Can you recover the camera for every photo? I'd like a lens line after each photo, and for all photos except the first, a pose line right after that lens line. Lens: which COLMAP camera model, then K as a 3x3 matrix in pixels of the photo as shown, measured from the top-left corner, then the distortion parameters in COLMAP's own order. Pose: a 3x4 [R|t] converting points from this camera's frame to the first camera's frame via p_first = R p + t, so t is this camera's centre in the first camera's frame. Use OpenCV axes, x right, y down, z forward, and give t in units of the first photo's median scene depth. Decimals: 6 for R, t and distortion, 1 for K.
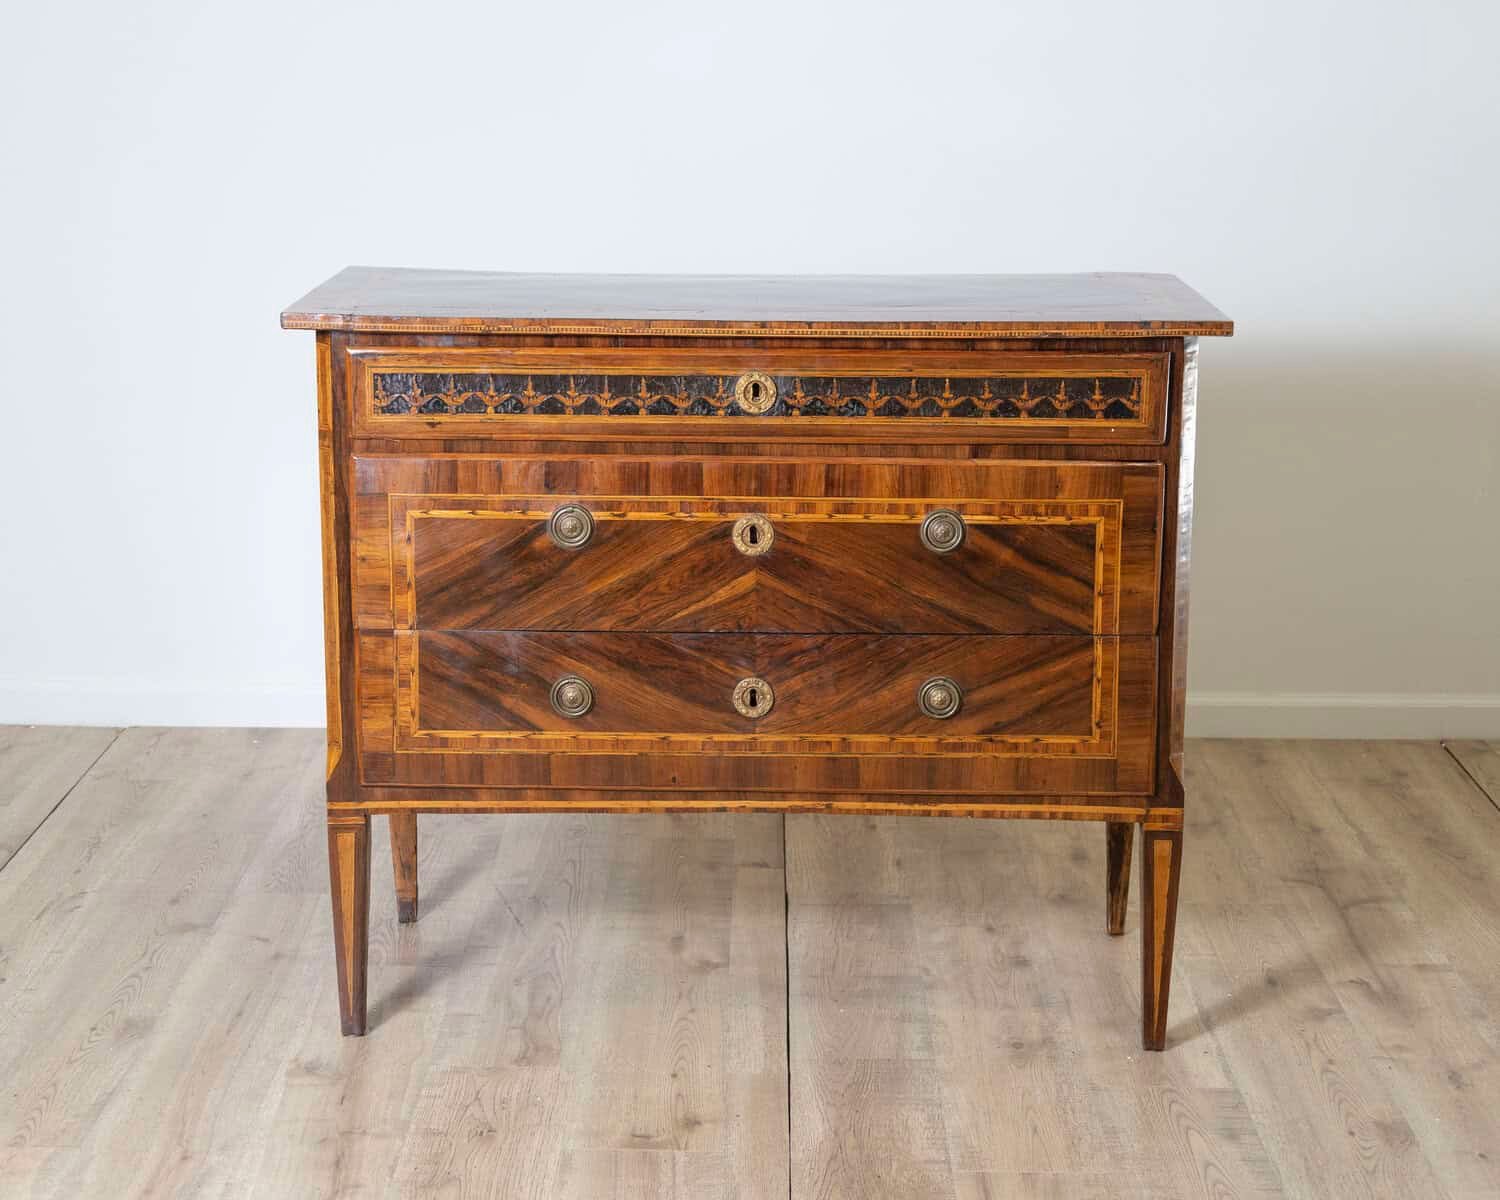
lens RADIAL K [[2709.6, 0, 765.3], [0, 2709.6, 596.4], [0, 0, 1]] dist [0.075388, 0.000000]
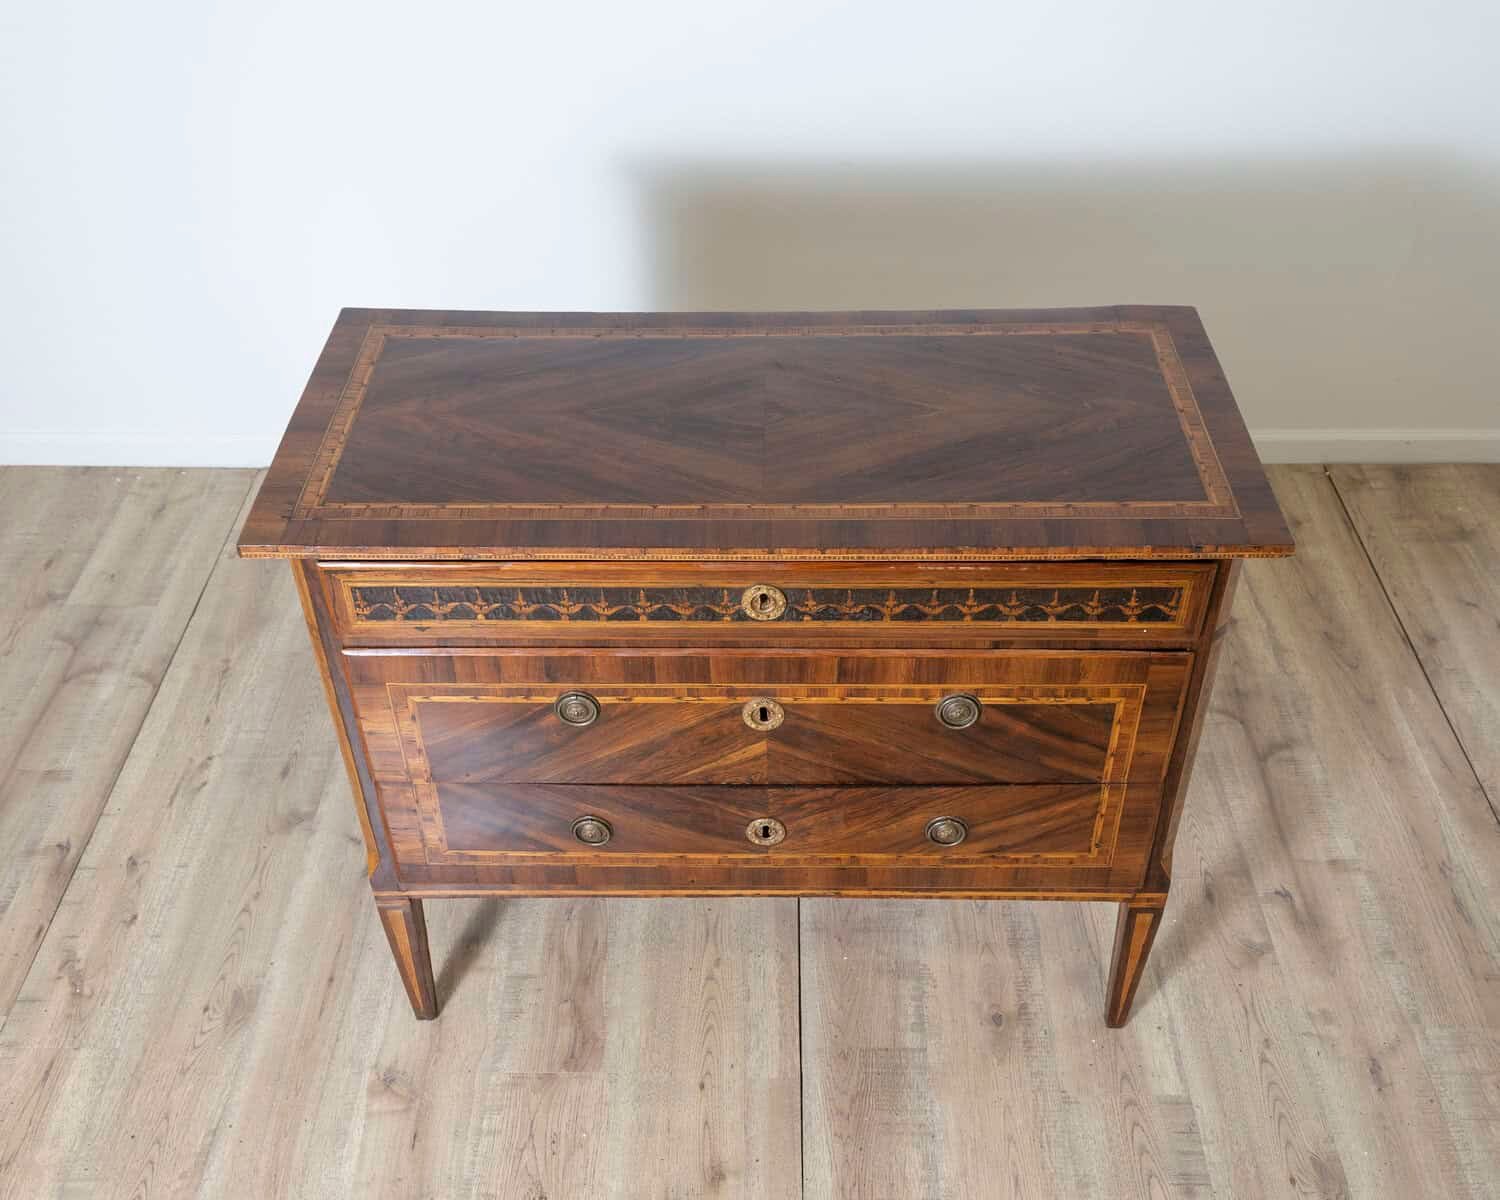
lens RADIAL K [[1516.6, 0, 765.1], [0, 1516.6, 612.7], [0, 0, 1]] dist [0.007716, 0.000000]
pose [[0.999885, -0.009827, -0.011548, 0.002769], [0.014023, 0.889067, 0.457562, -0.302484], [0.005771, -0.457671, 0.889103, 0.525583]]
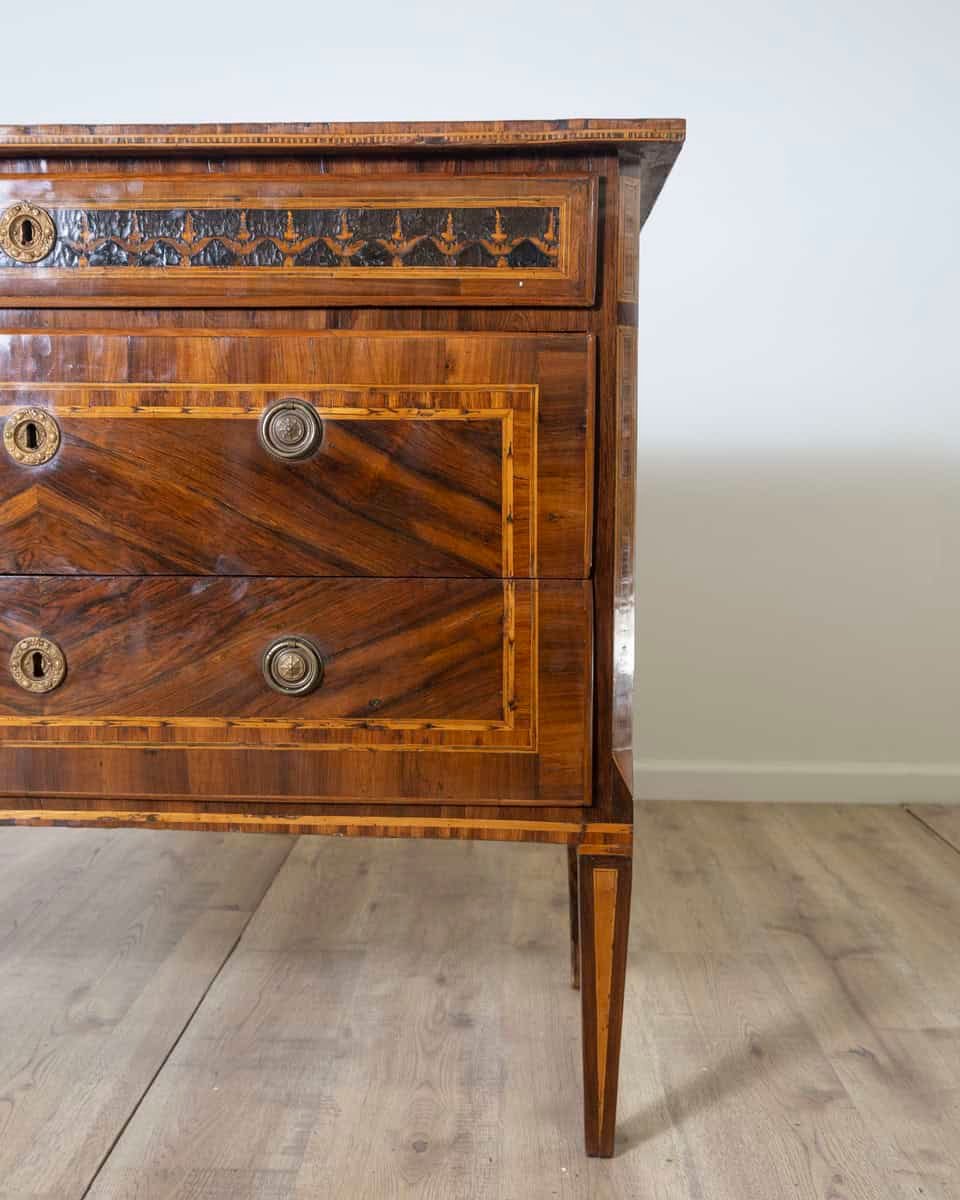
lens RADIAL K [[1319.6, 0, 466.1], [0, 1319.6, 631.3], [0, 0, 1]] dist [-0.003129, 0.000000]
pose [[0.999585, 0.003331, -0.028622, 0.121391], [-0.006679, 0.993032, -0.117656, 0.069752], [0.028031, 0.117799, 0.992642, 0.651171]]
